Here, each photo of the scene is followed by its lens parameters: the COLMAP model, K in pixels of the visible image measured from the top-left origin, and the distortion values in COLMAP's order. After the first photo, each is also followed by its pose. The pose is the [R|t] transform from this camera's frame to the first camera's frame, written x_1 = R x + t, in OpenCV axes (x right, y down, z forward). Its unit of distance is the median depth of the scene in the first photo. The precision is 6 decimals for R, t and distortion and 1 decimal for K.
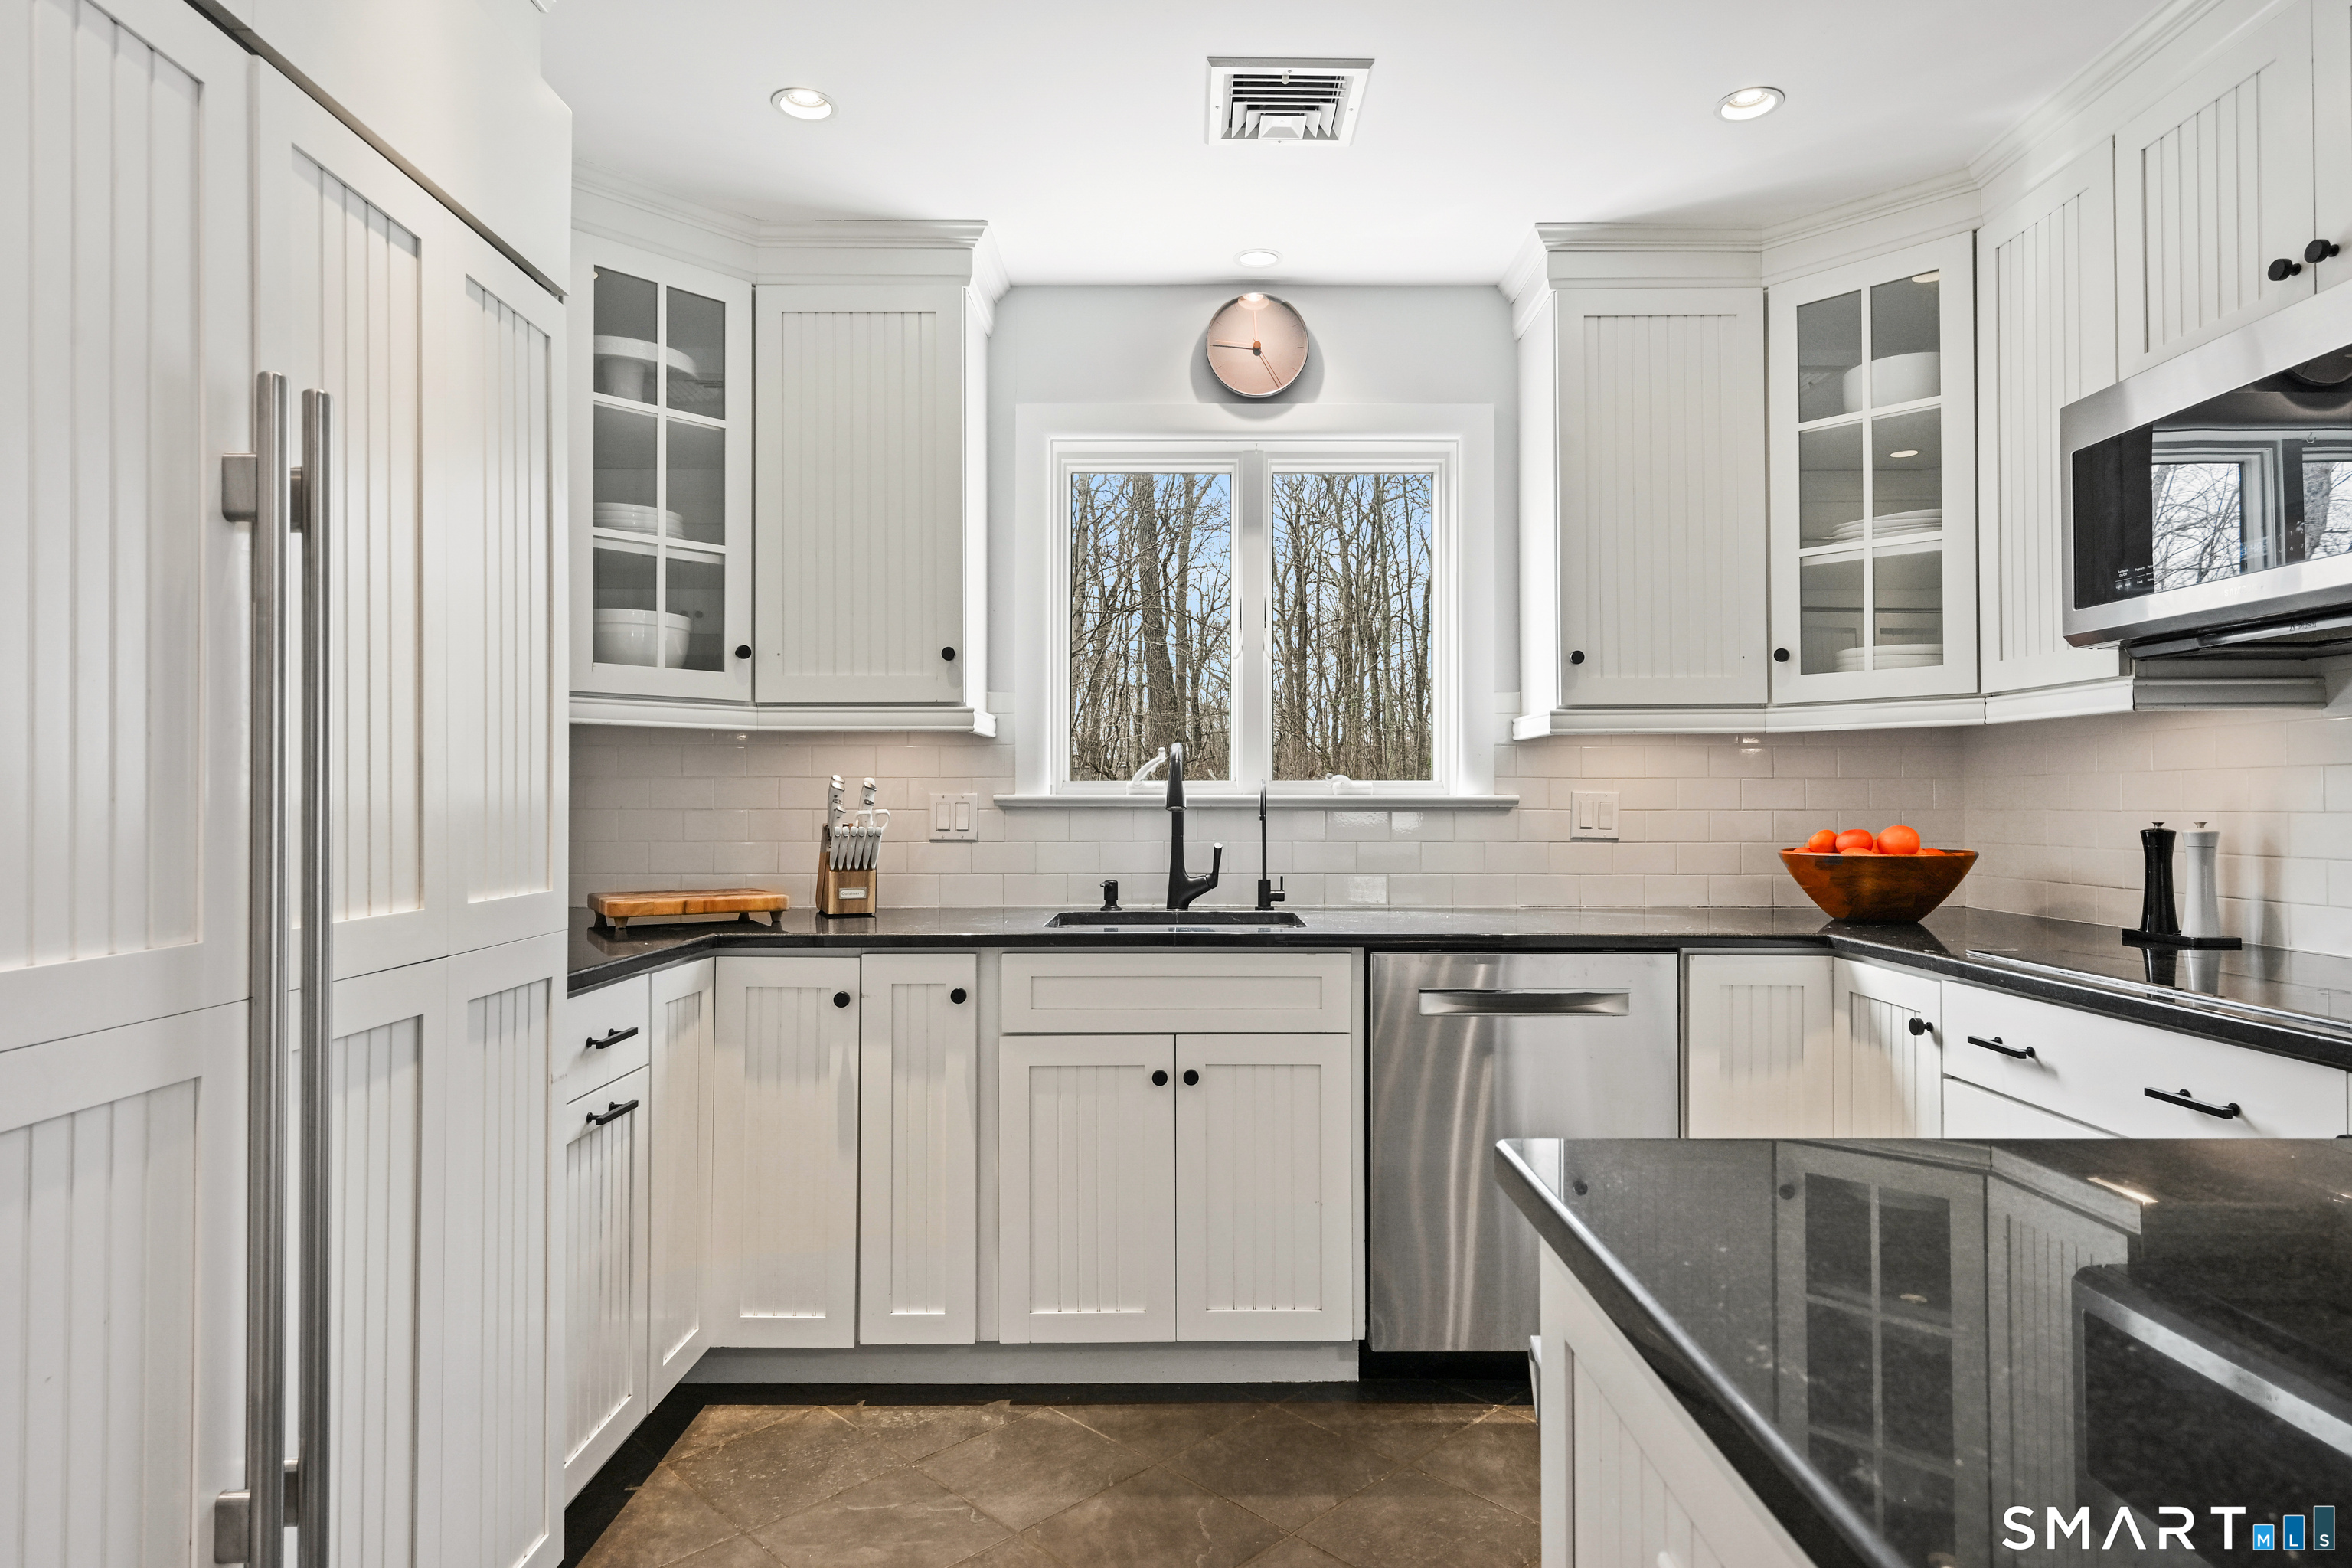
lens RADIAL K [[1303.0, 0, 1196.2], [0, 1303.0, 784.8], [0, 0, 1]] dist [0.005065, 0.001598]
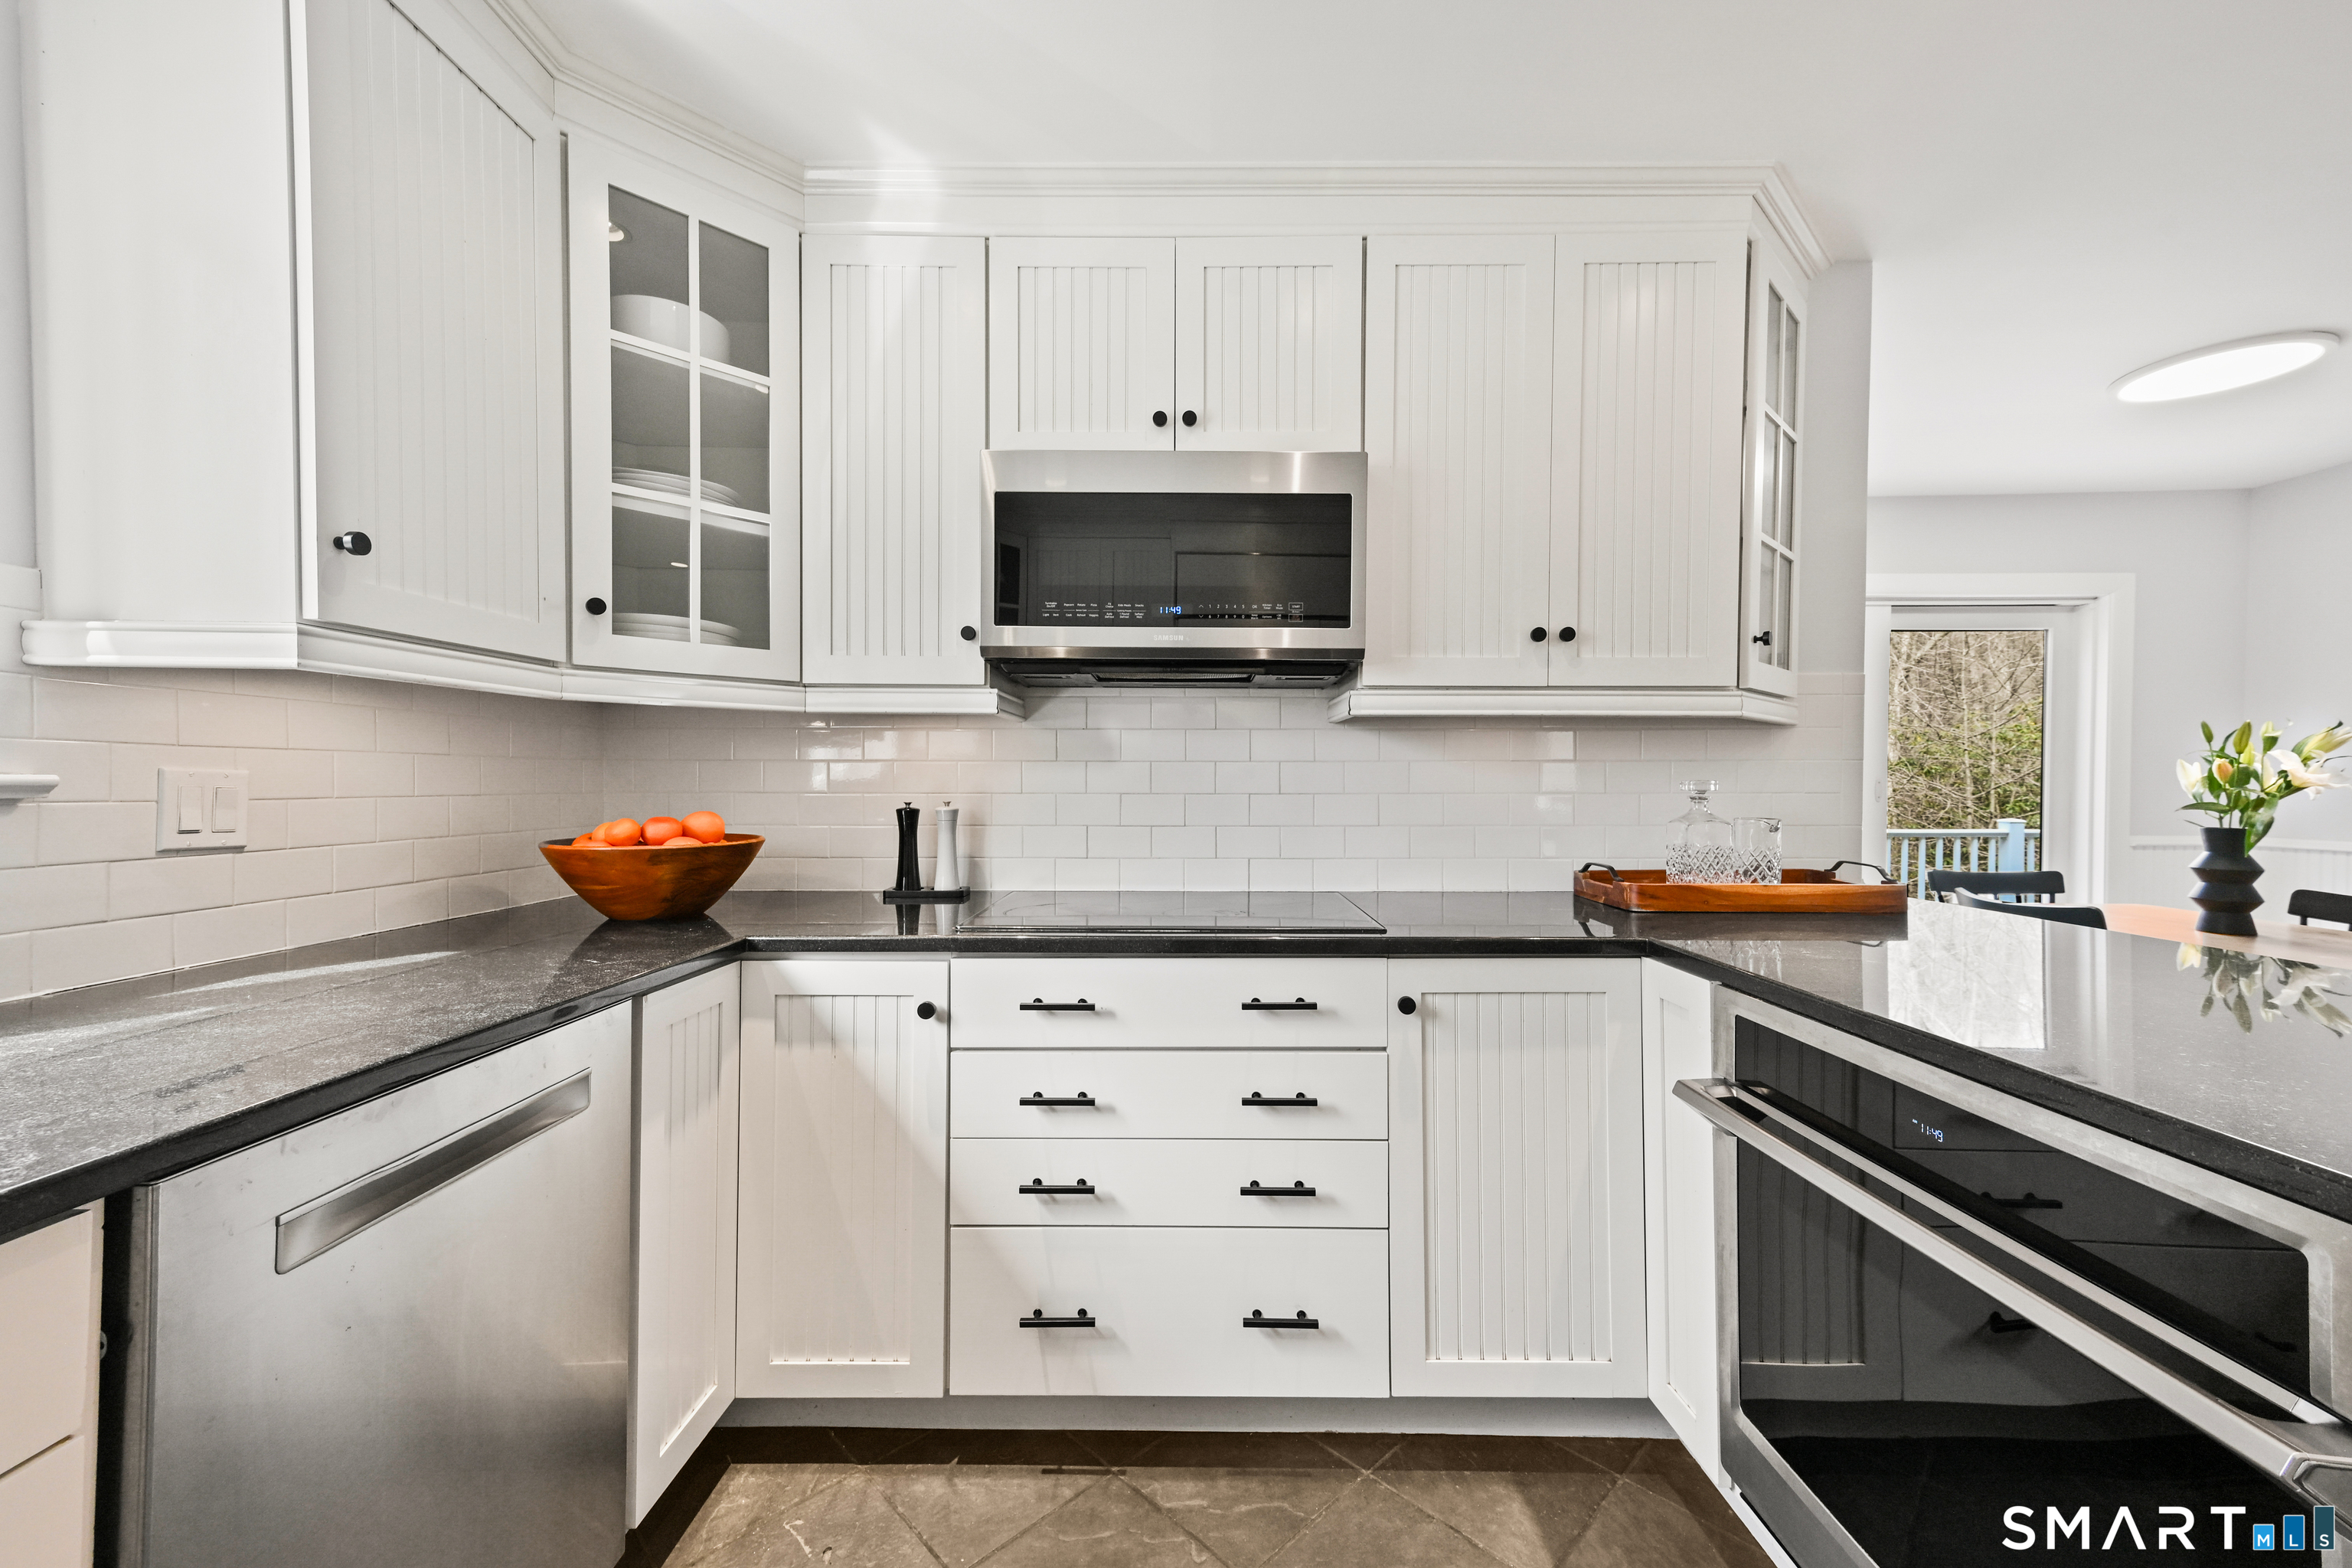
lens RADIAL K [[917.6, 0, 1180.3], [0, 917.6, 793.1], [0, 0, 1]] dist [0.012168, -0.000793]
pose [[0.016930, -0.011824, 0.999787, -0.134731], [-0.015608, 0.999805, 0.012088, 0.004899], [-0.999735, -0.015809, 0.016742, 0.691003]]
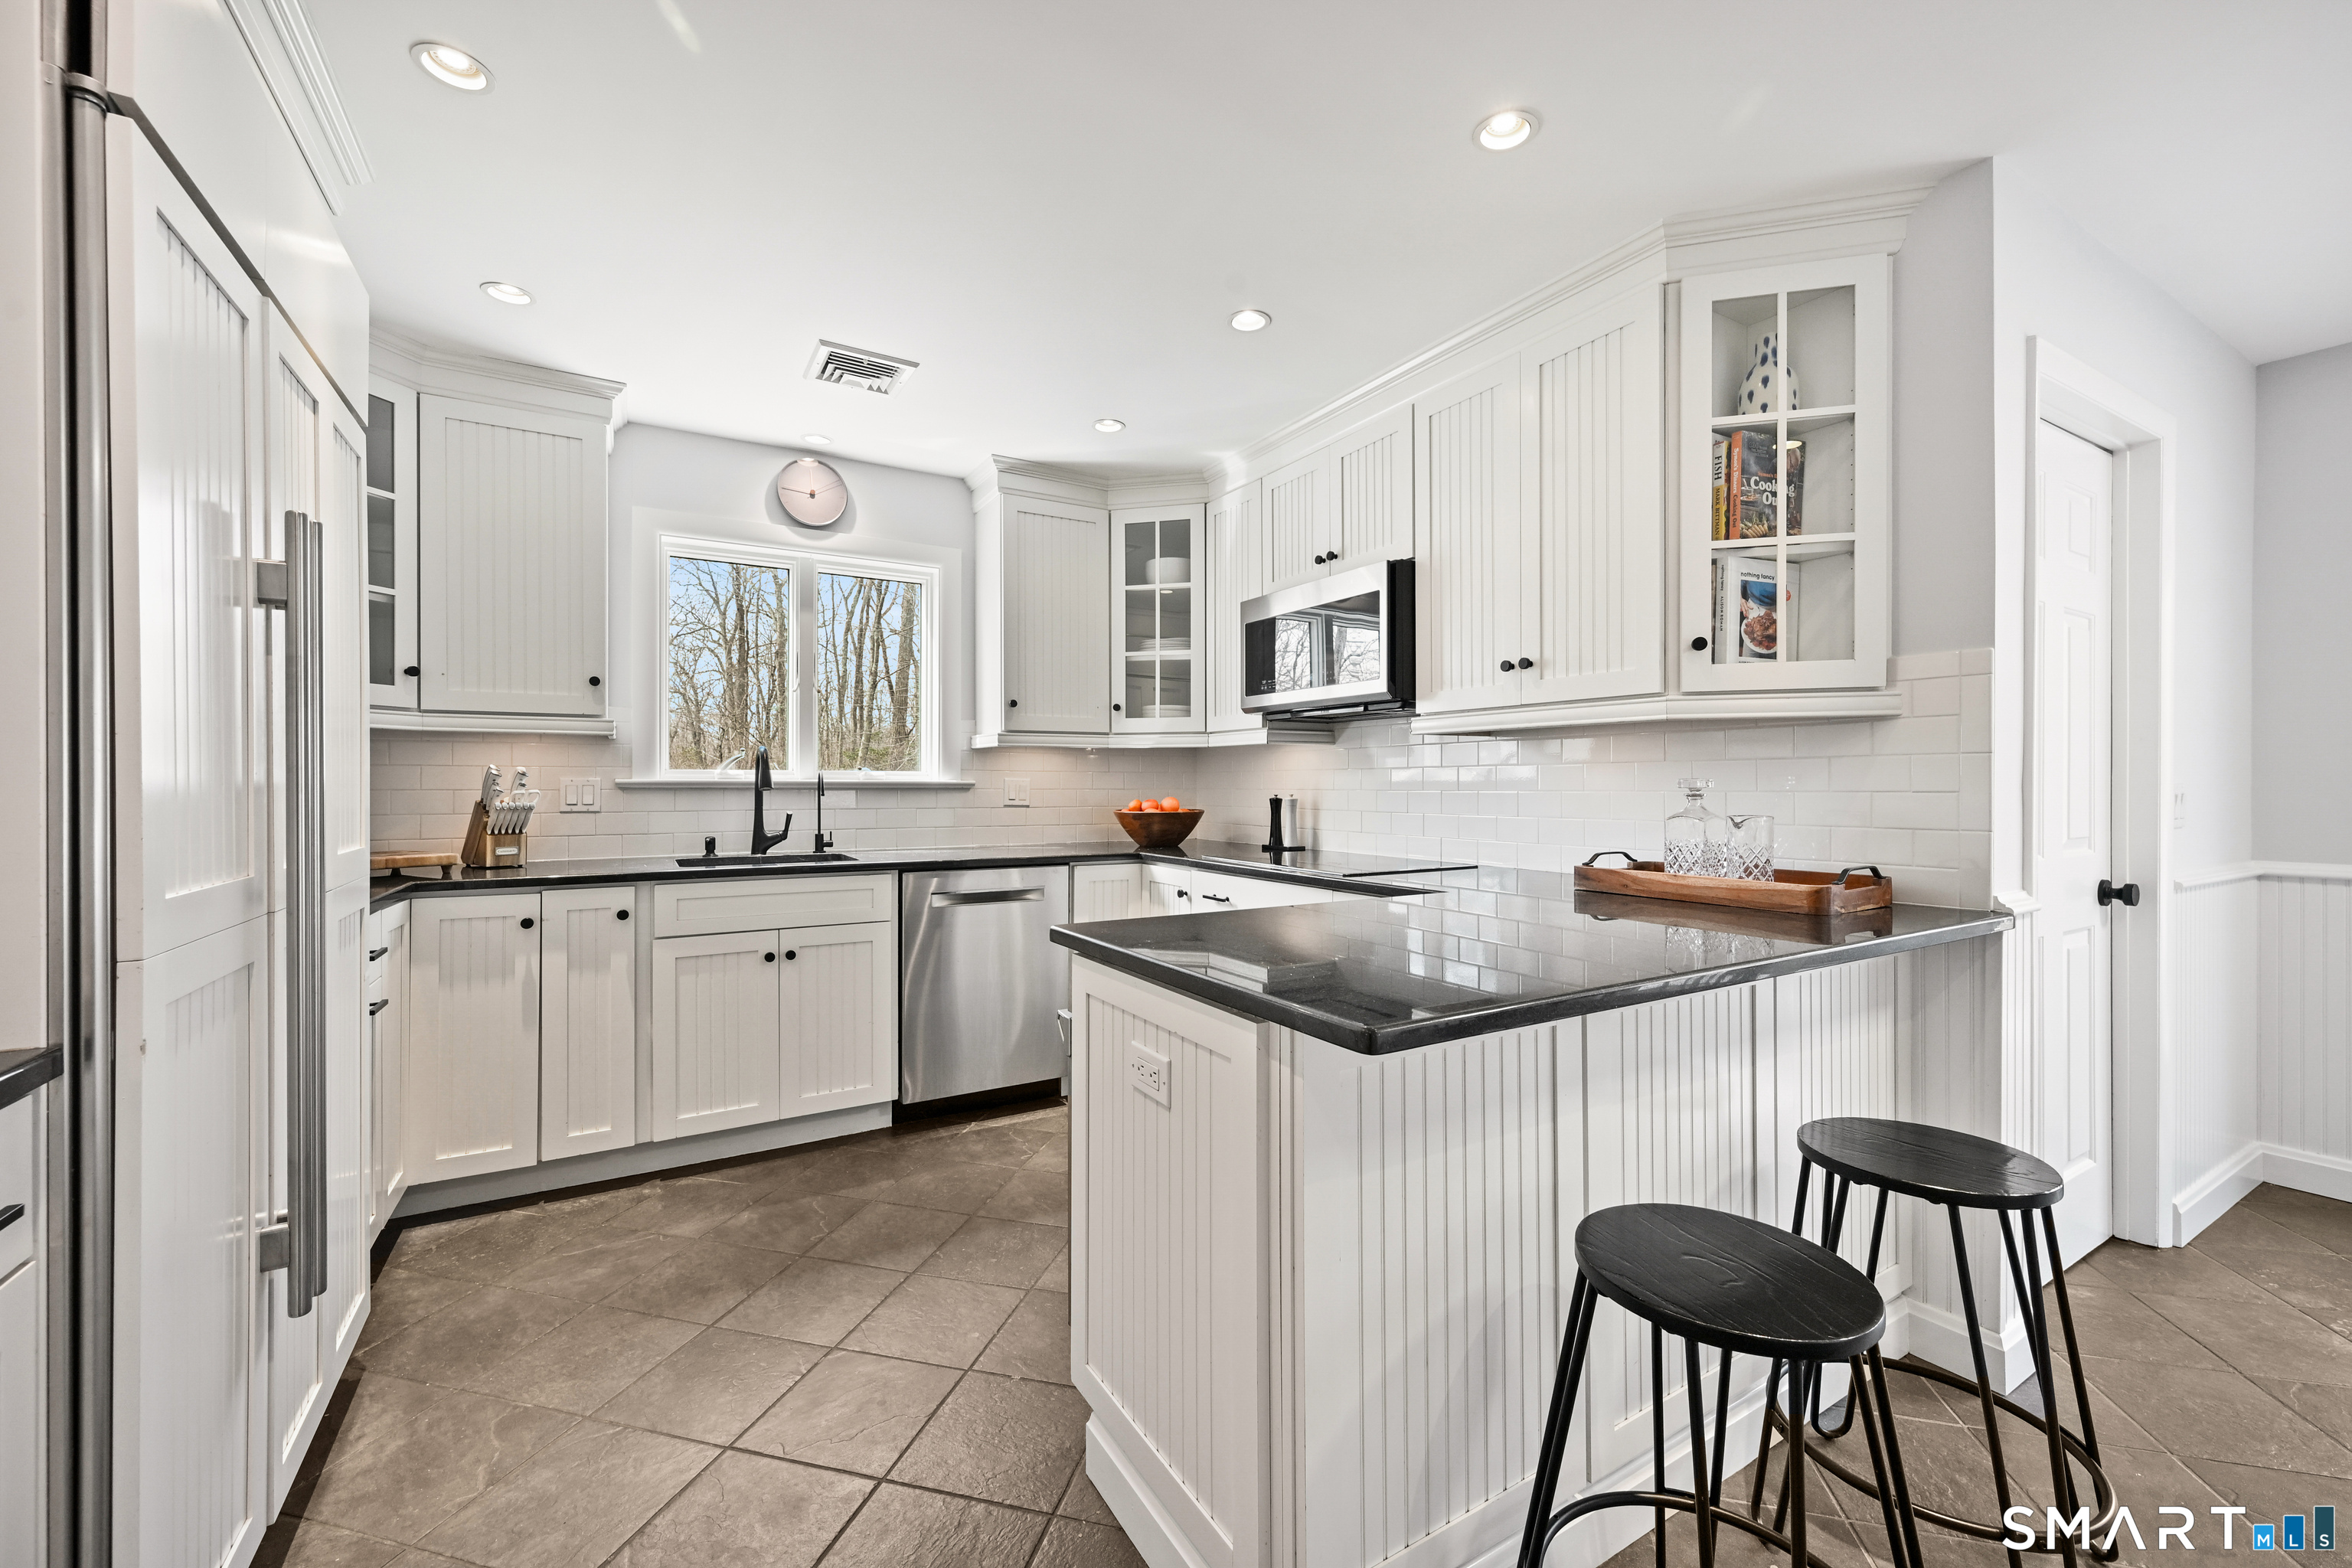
lens RADIAL K [[917.6, 0, 1176.8], [0, 917.6, 783.0], [0, 0, 1]] dist [0.012168, -0.000793]
pose [[0.865941, 0.001908, 0.500142, -0.157930], [-0.008082, 0.999916, 0.010179, -0.004300], [-0.500080, -0.012856, 0.865884, -0.221804]]
